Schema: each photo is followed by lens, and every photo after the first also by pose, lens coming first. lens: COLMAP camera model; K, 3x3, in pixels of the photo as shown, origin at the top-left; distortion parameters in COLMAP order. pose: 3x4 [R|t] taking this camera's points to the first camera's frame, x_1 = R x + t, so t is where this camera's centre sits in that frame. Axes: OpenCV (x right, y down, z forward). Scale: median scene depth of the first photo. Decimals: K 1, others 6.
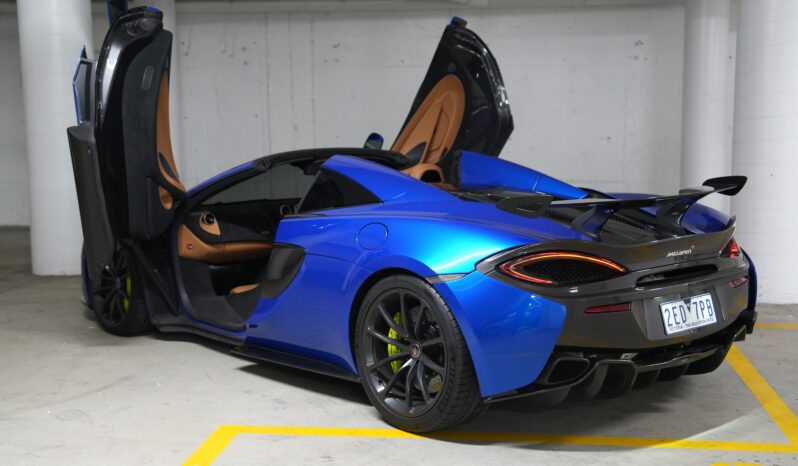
lens RADIAL K [[1145.6, 0, 400.1], [0, 1145.6, 228.7], [0, 0, 1]] dist [0.087831, 0.000000]
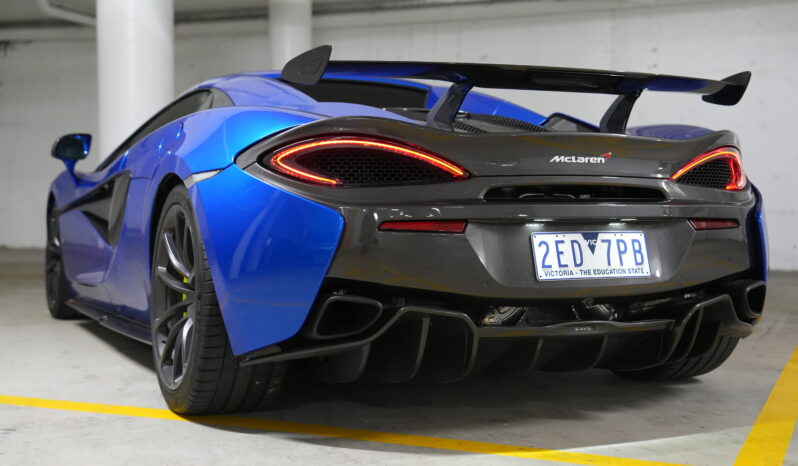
lens RADIAL K [[1126.2, 0, 397.4], [0, 1126.2, 232.4], [0, 0, 1]] dist [0.103067, 0.000000]
pose [[0.956671, 0.027082, -0.289910, 0.271444], [-0.052250, 0.995470, -0.079427, 0.095932], [0.286446, 0.091133, 0.953752, 0.311660]]
